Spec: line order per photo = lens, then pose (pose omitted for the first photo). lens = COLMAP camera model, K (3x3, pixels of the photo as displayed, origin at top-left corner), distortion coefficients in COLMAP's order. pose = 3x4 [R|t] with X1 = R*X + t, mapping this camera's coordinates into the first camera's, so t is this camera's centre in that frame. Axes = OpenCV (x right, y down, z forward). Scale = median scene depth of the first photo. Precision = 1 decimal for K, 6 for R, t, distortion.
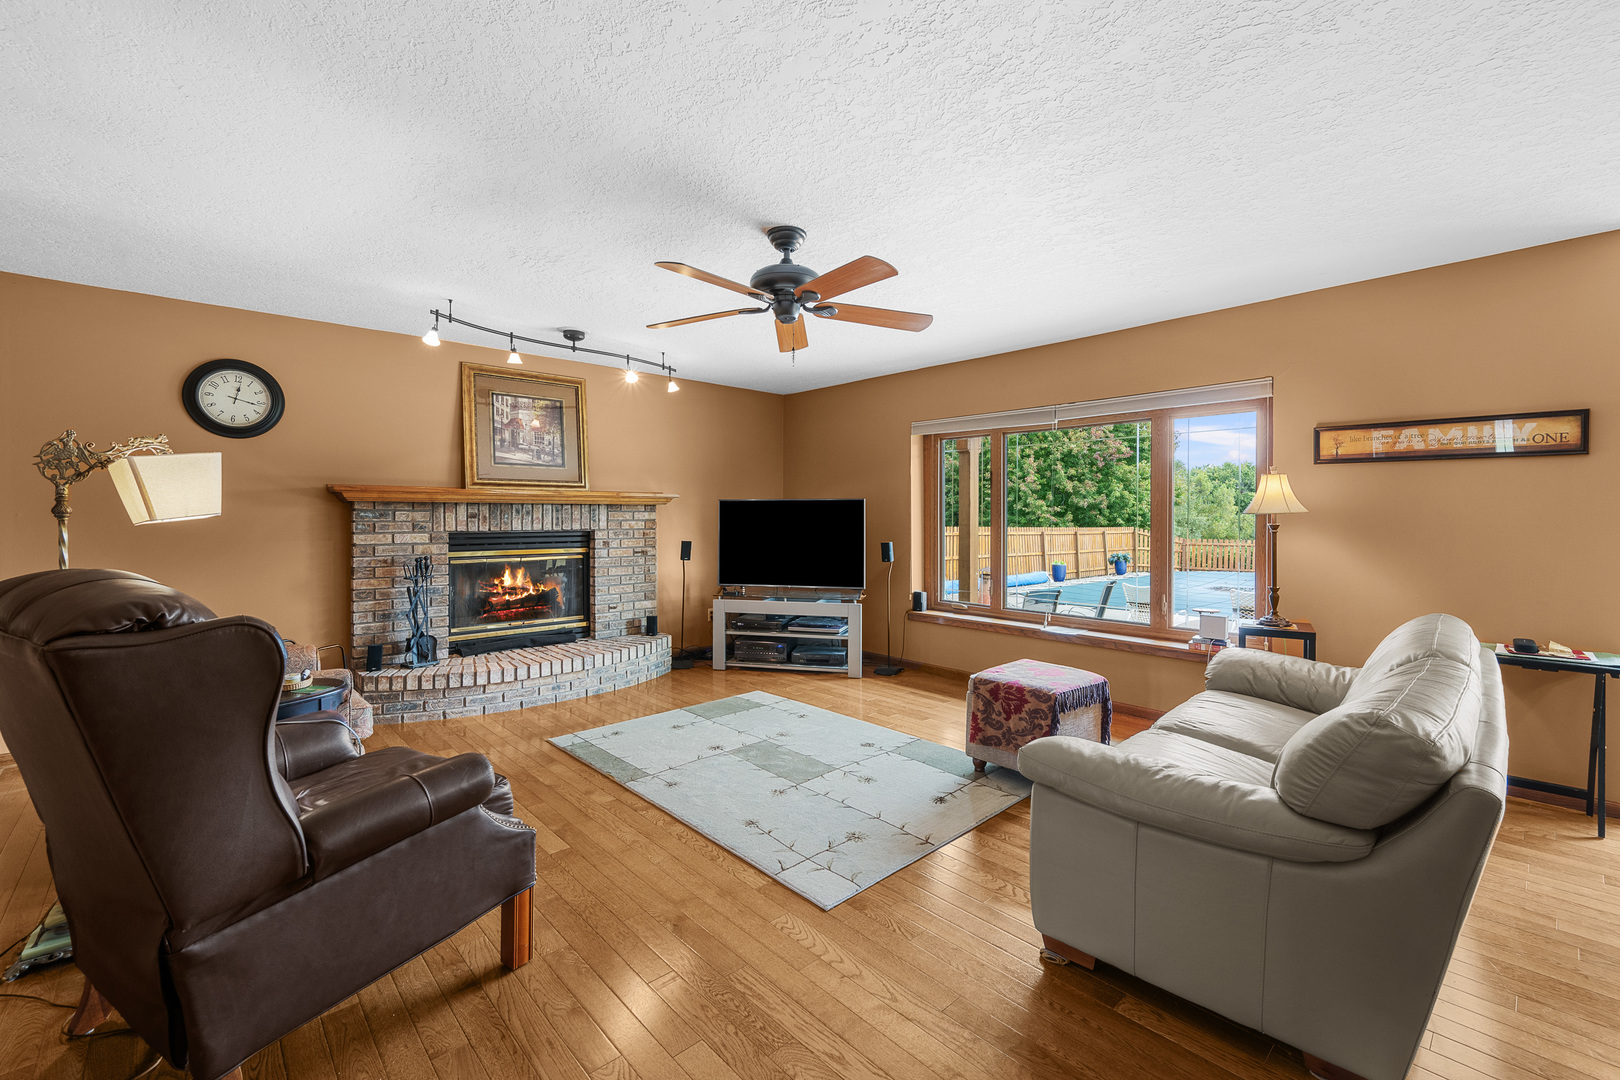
lens RADIAL K [[684.0, 0, 813.3], [0, 684.0, 523.5], [0, 0, 1]] dist [0.000702, -0.000030]
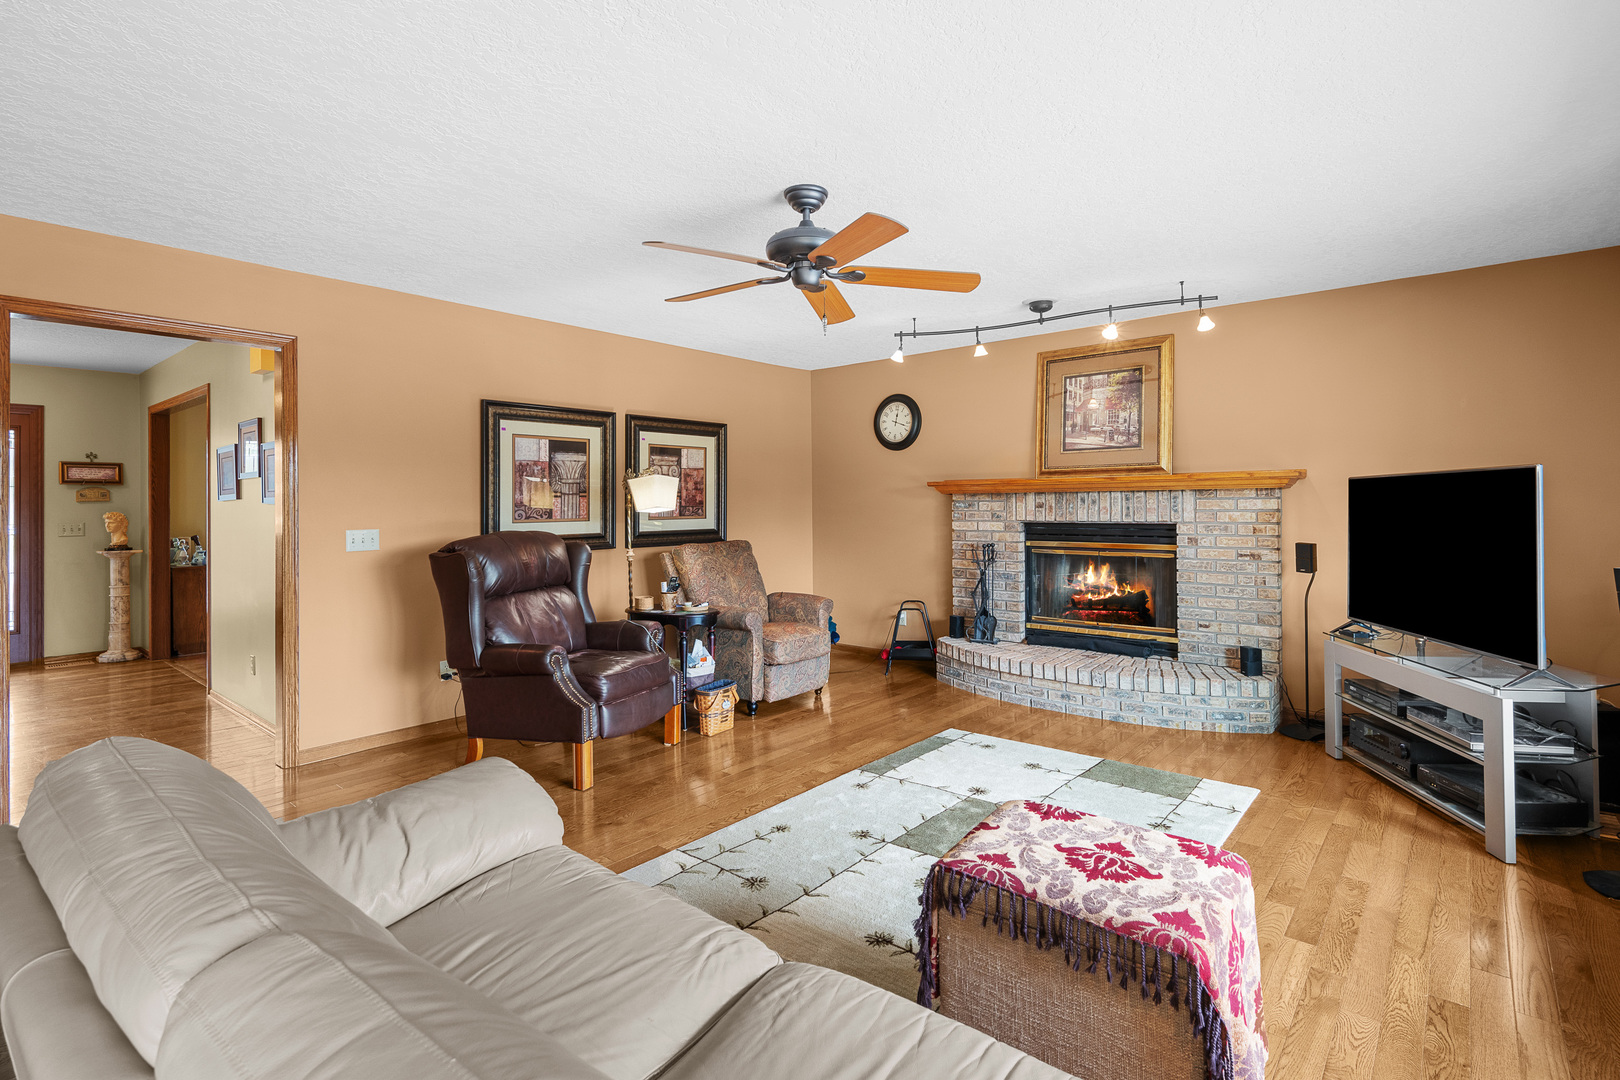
lens RADIAL K [[772.4, 0, 813.6], [0, 772.4, 503.0], [0, 0, 1]] dist [-0.003030, -0.000114]
pose [[0.115260, -0.005478, -0.993320, 0.585499], [-0.005462, 0.999966, -0.006149, -0.006175], [0.993320, 0.006134, 0.115226, 0.544965]]
